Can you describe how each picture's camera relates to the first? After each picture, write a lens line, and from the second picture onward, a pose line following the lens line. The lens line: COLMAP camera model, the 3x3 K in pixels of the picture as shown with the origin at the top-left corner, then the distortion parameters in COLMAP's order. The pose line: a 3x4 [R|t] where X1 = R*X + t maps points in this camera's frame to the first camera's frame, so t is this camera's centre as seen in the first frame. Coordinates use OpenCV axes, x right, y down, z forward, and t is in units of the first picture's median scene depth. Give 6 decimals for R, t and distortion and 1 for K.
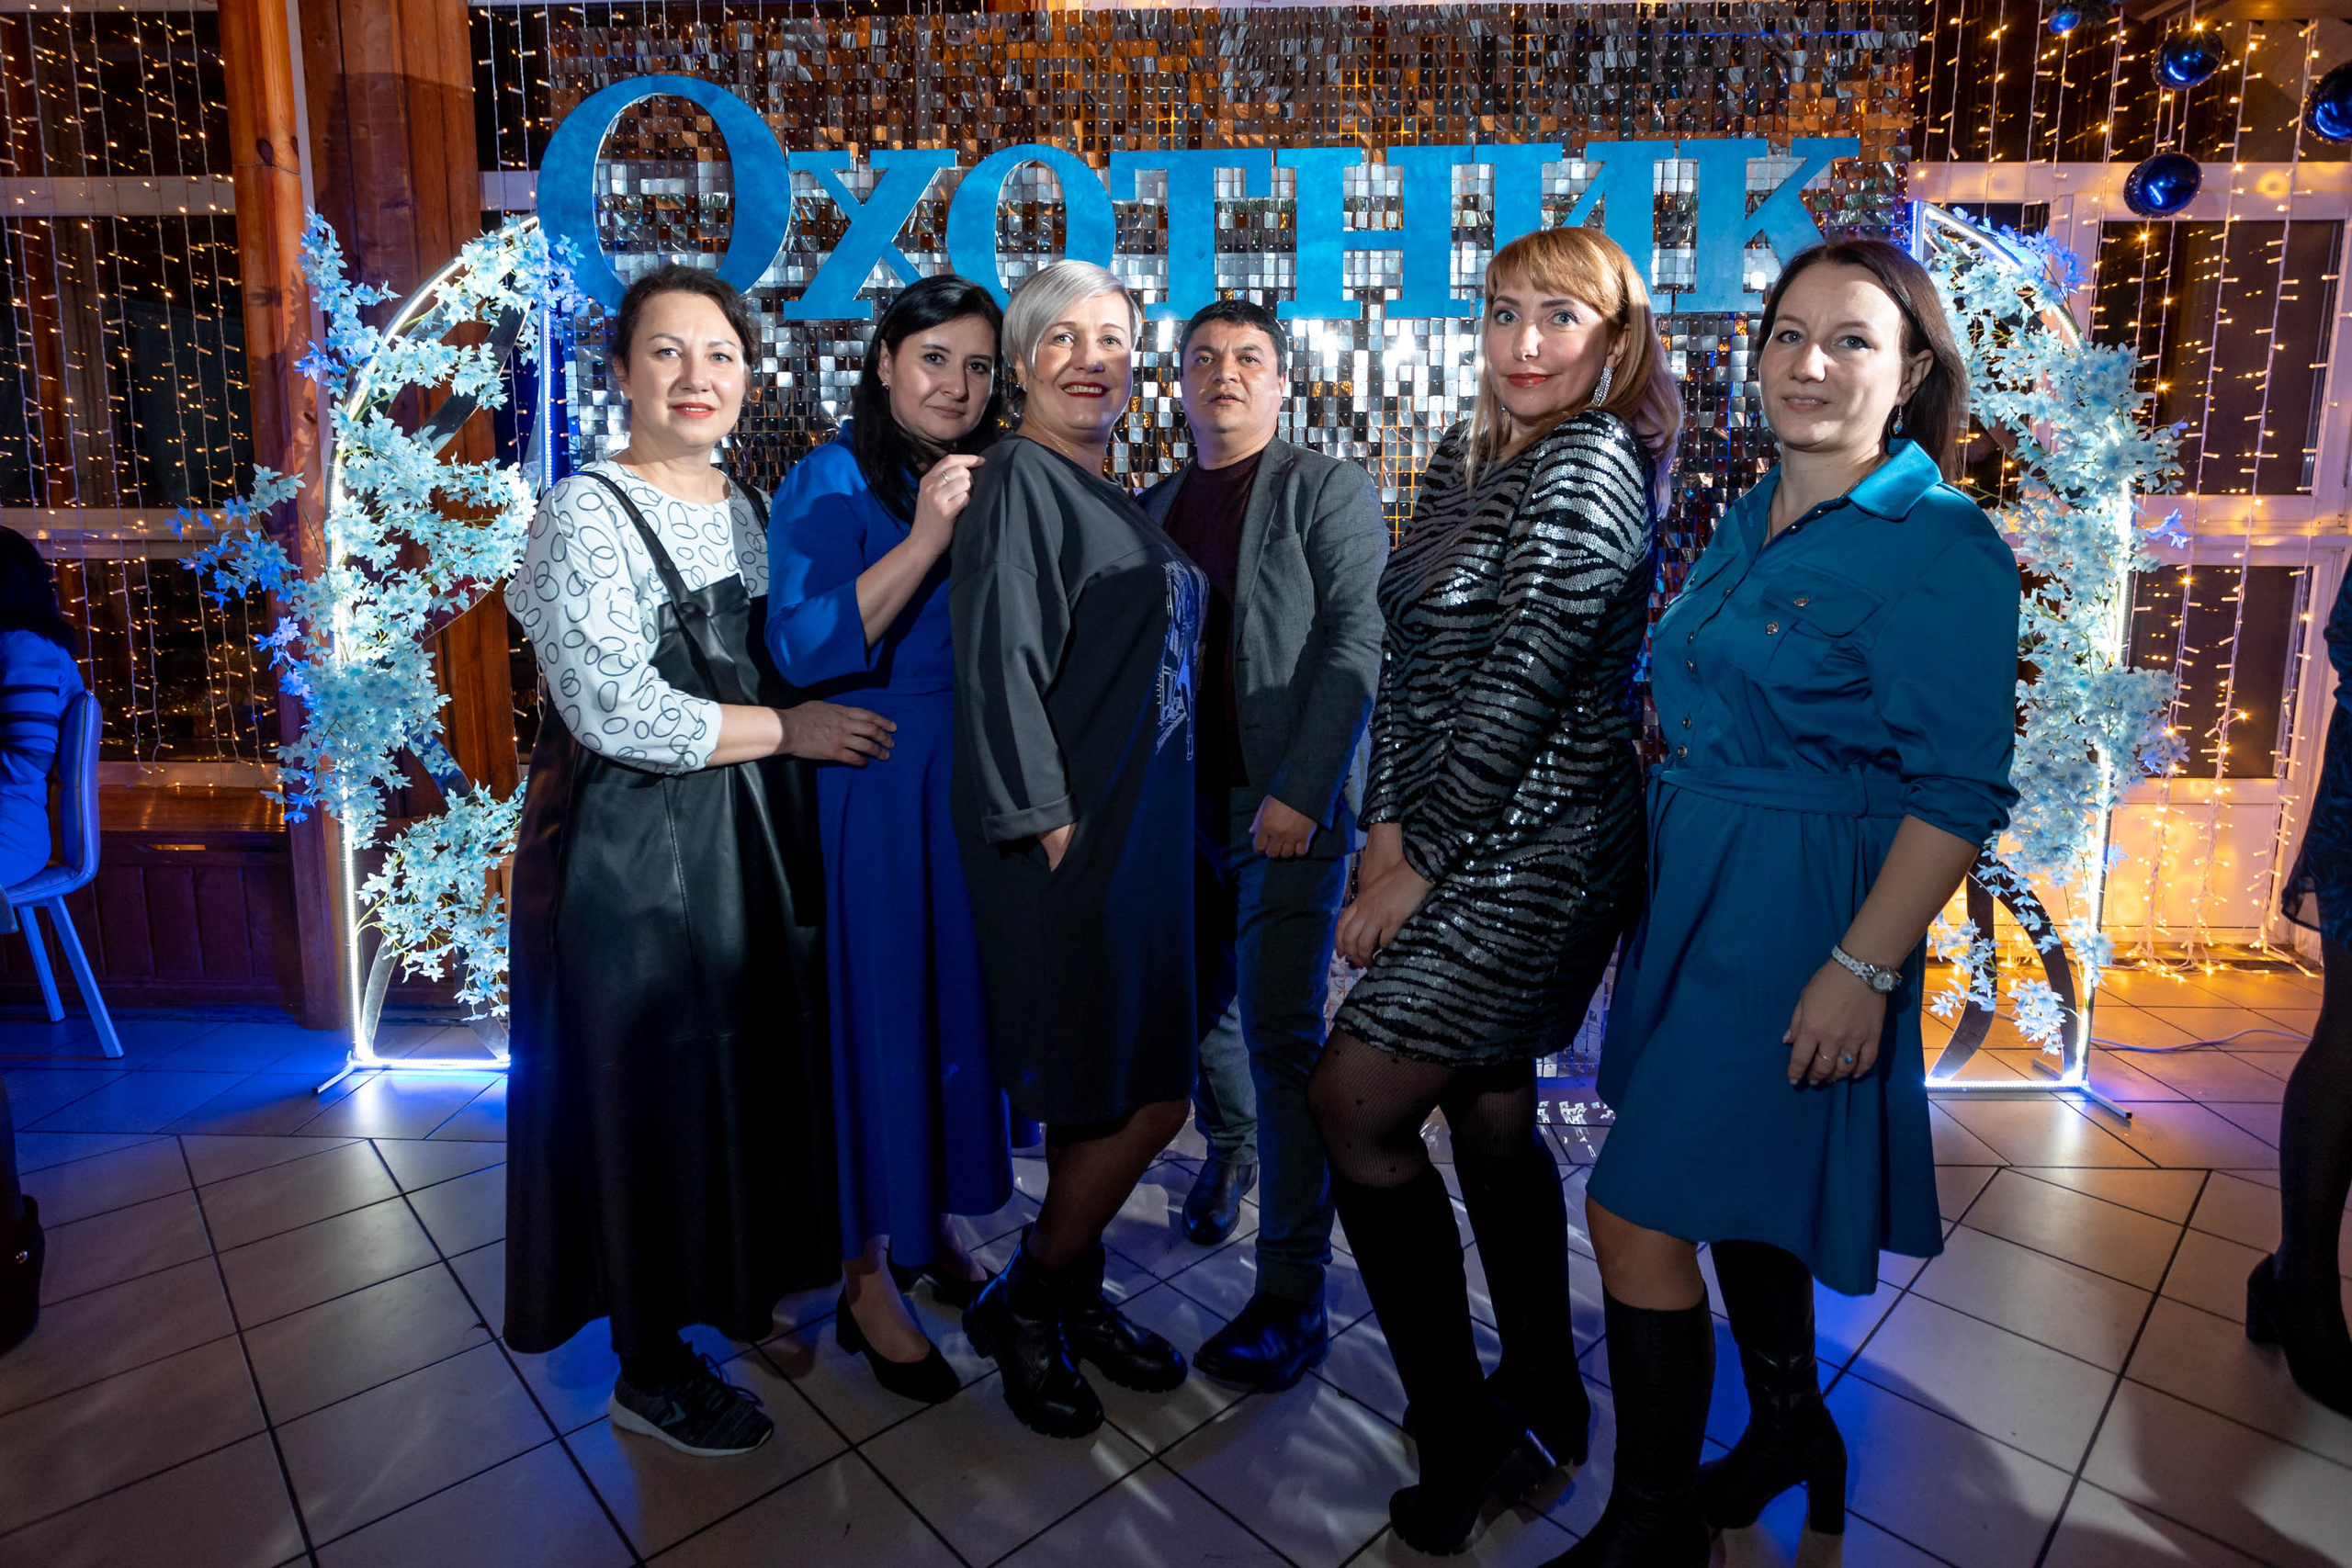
lens RADIAL K [[1264.7, 0, 1155.8], [0, 1264.7, 699.9], [0, 0, 1]] dist [-0.044534, 0.024386]
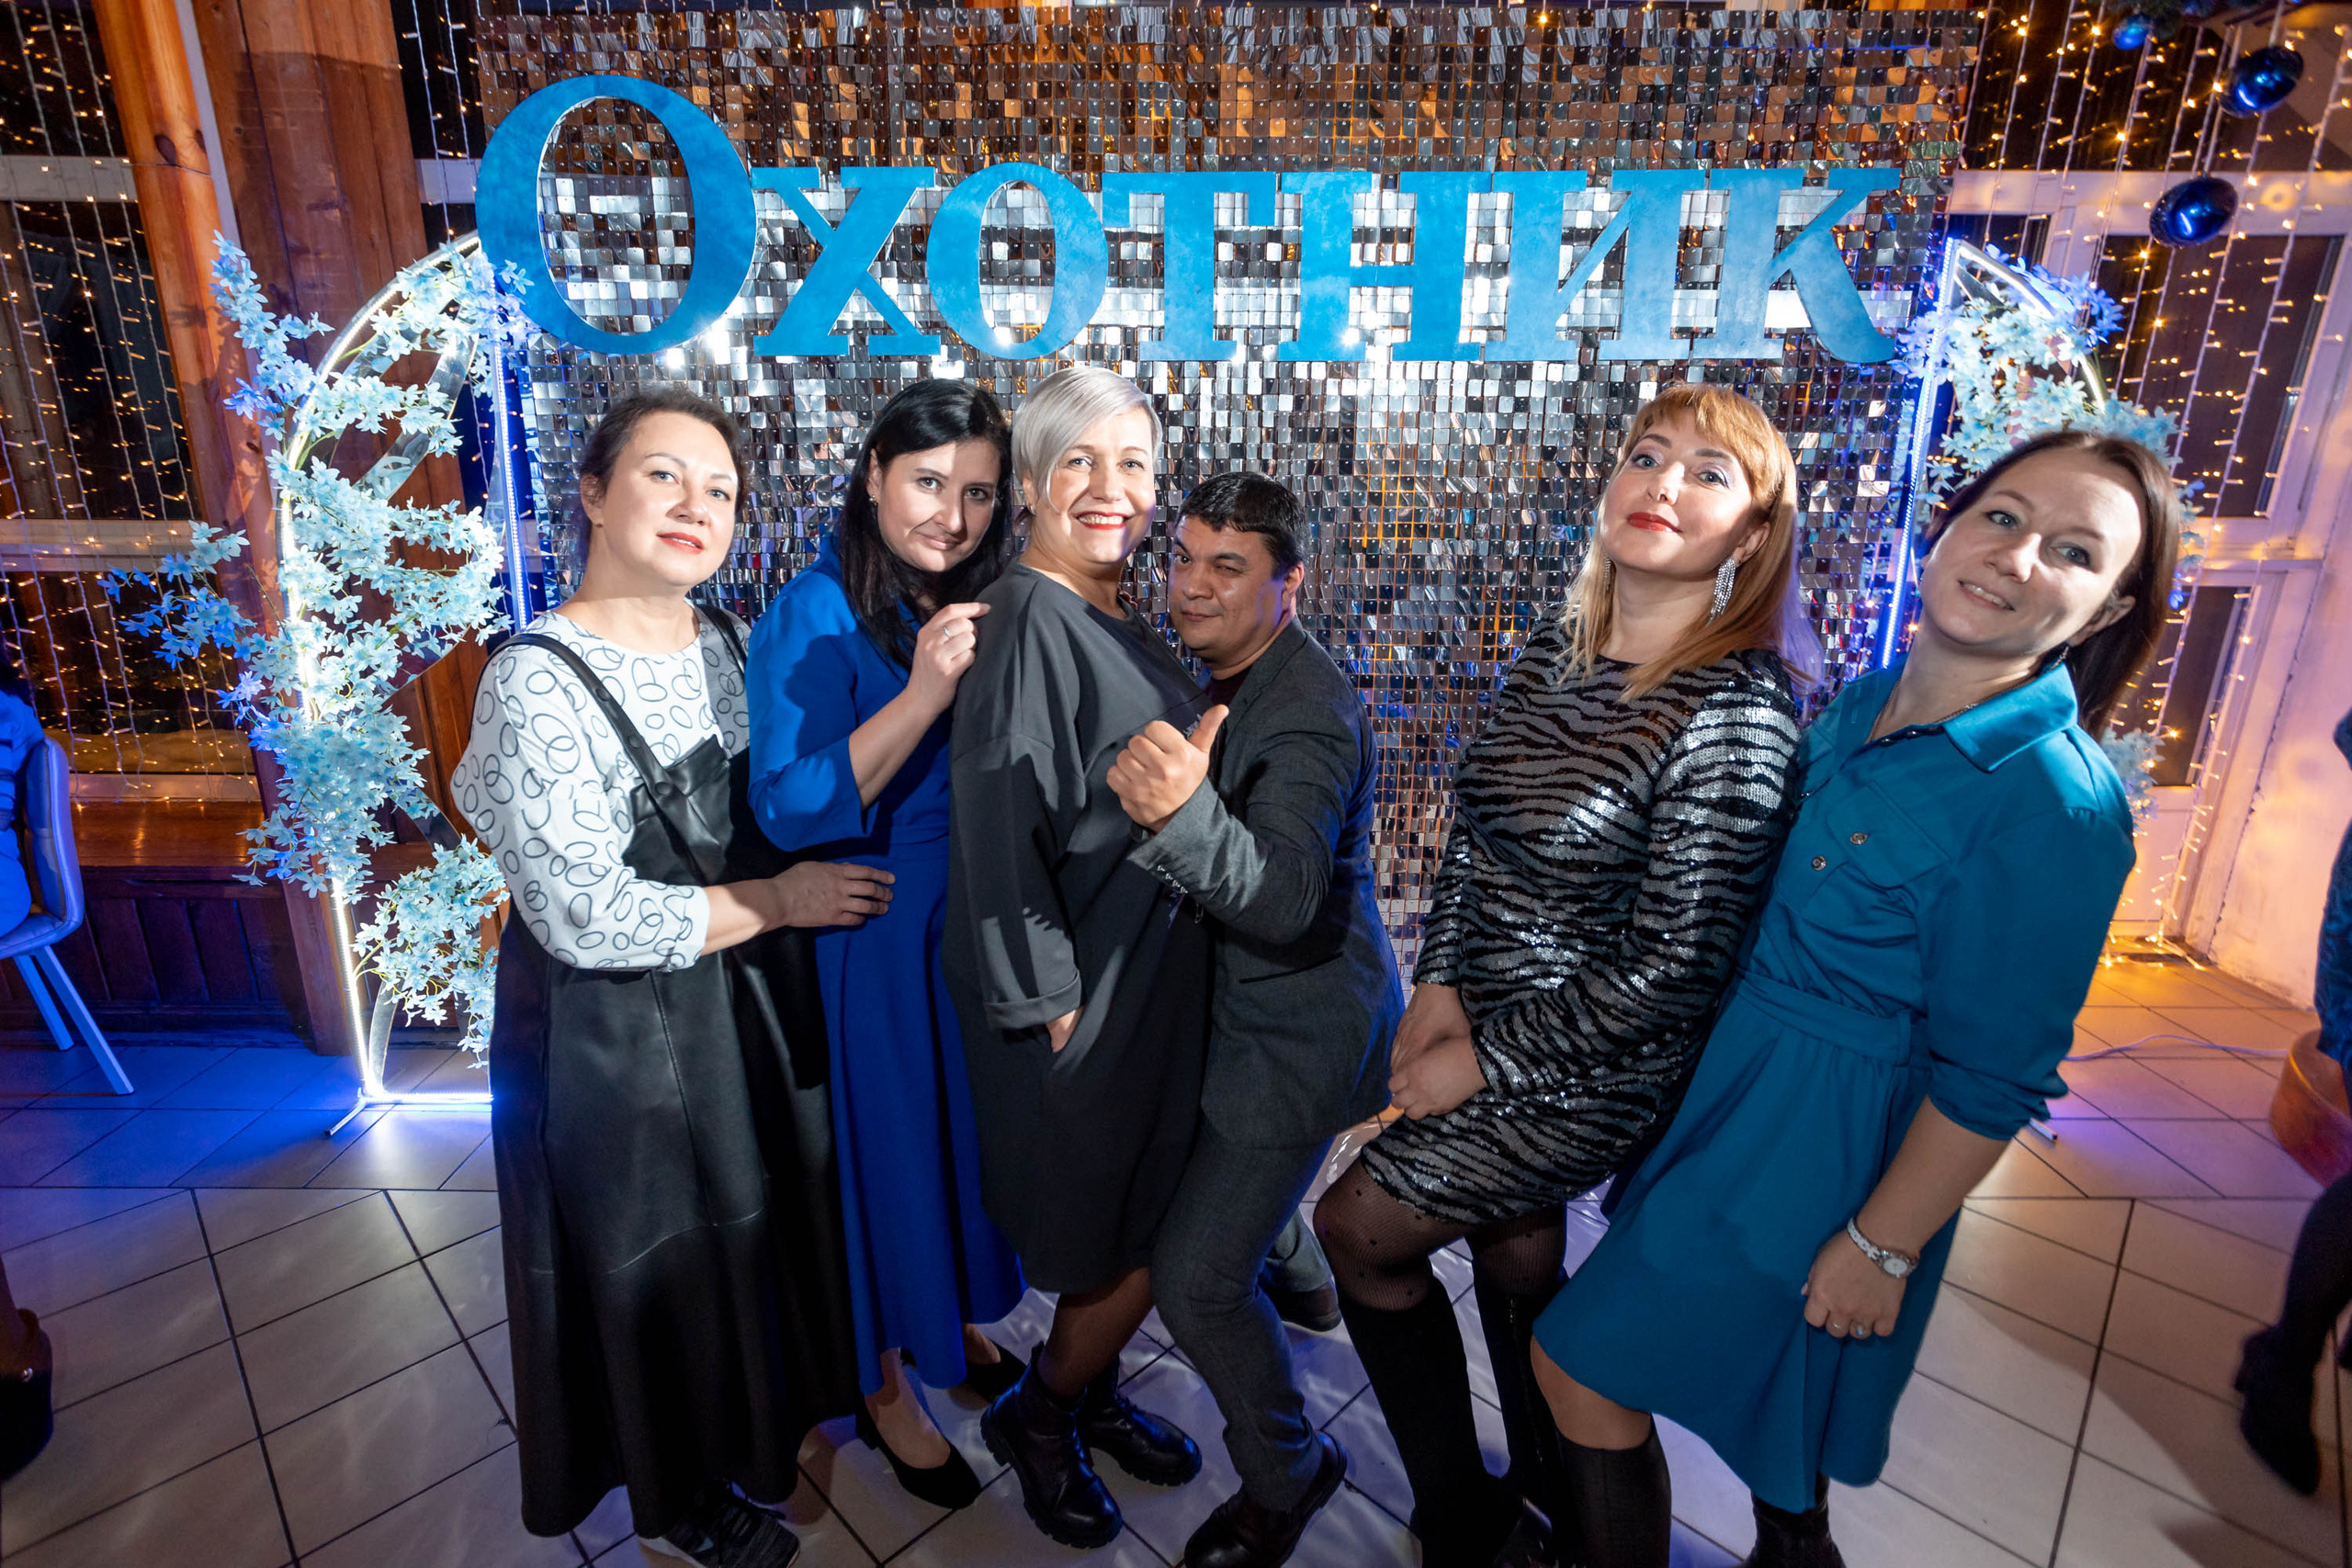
lens RADIAL K [[1139.9, 0, 1139.8], [0, 1139.9, 775.2], [0, 0, 1]] dist [-0.044084, 0.024095]
pose [[0.999546, -0.003369, 0.029928, -0.033819], [-0.000936, 0.989768, 0.142685, -0.112071], [-0.030103, -0.142648, 0.989316, 0.110543]]
